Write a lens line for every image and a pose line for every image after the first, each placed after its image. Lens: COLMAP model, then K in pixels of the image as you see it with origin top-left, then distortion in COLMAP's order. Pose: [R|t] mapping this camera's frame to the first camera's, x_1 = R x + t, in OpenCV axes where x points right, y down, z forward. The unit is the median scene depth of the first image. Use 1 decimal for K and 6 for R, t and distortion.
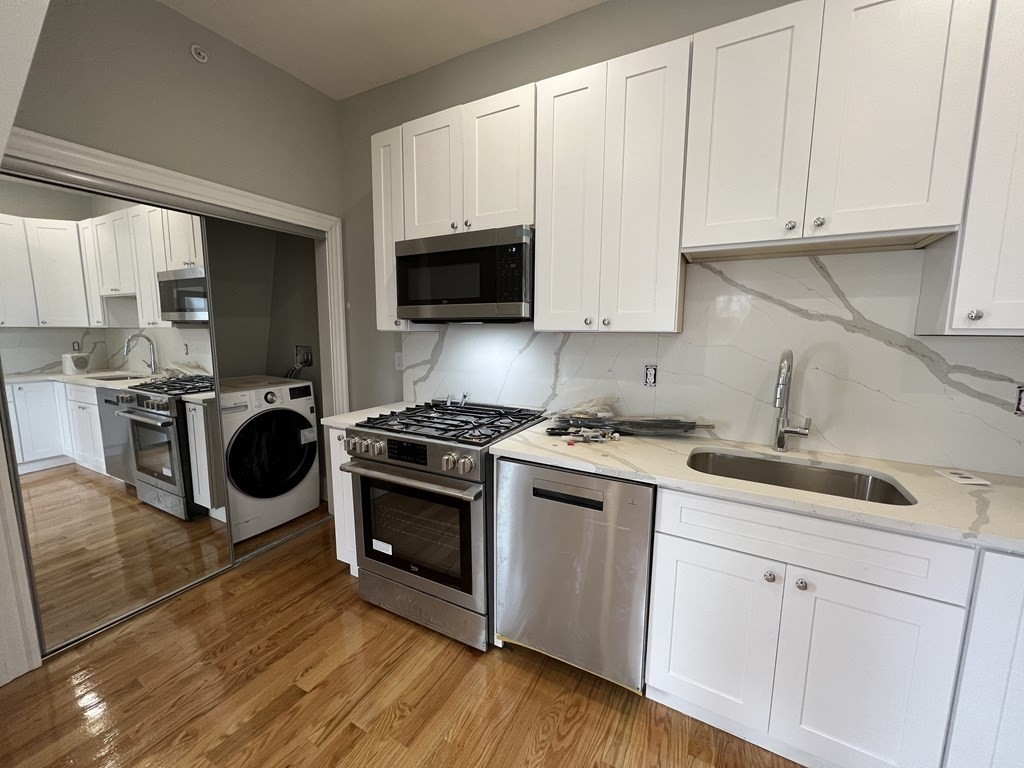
lens RADIAL K [[409.7, 0, 510.3], [0, 409.7, 381.9], [0, 0, 1]] dist [-0.000192, -0.000274]
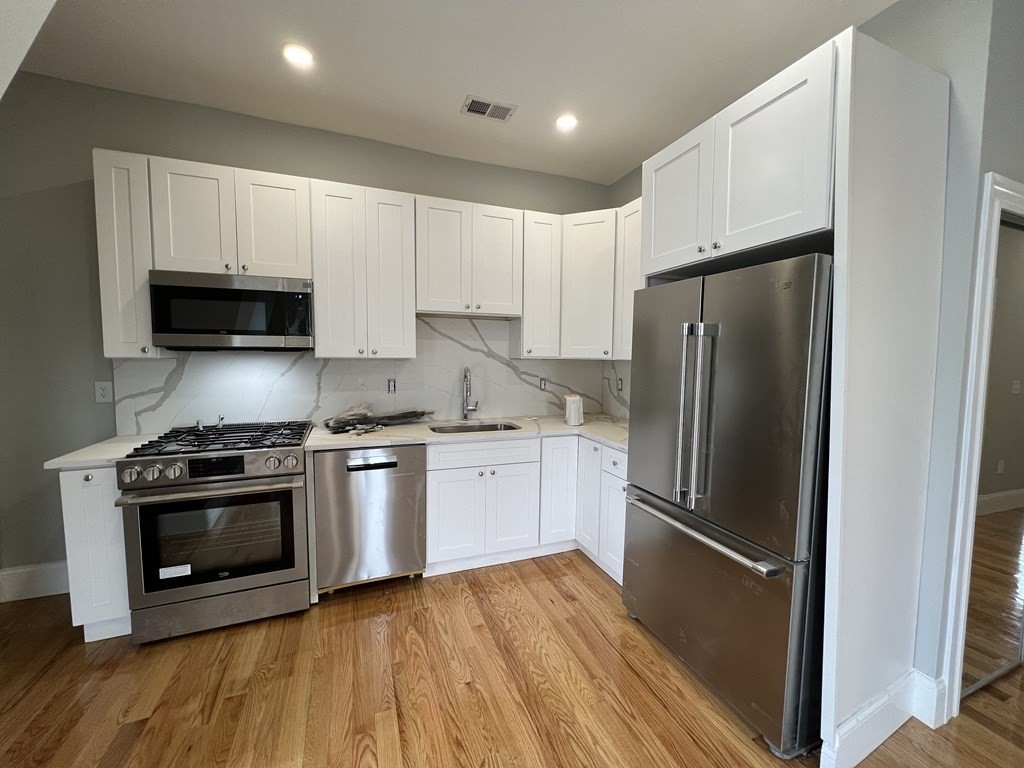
lens RADIAL K [[409.7, 0, 513.5], [0, 409.7, 382.7], [0, 0, 1]] dist [-0.000192, -0.000274]
pose [[0.636436, -0.055057, 0.769362, -0.594359], [0.093107, 0.995639, -0.005770, 0.024887], [-0.765689, 0.075305, 0.638787, -0.355207]]
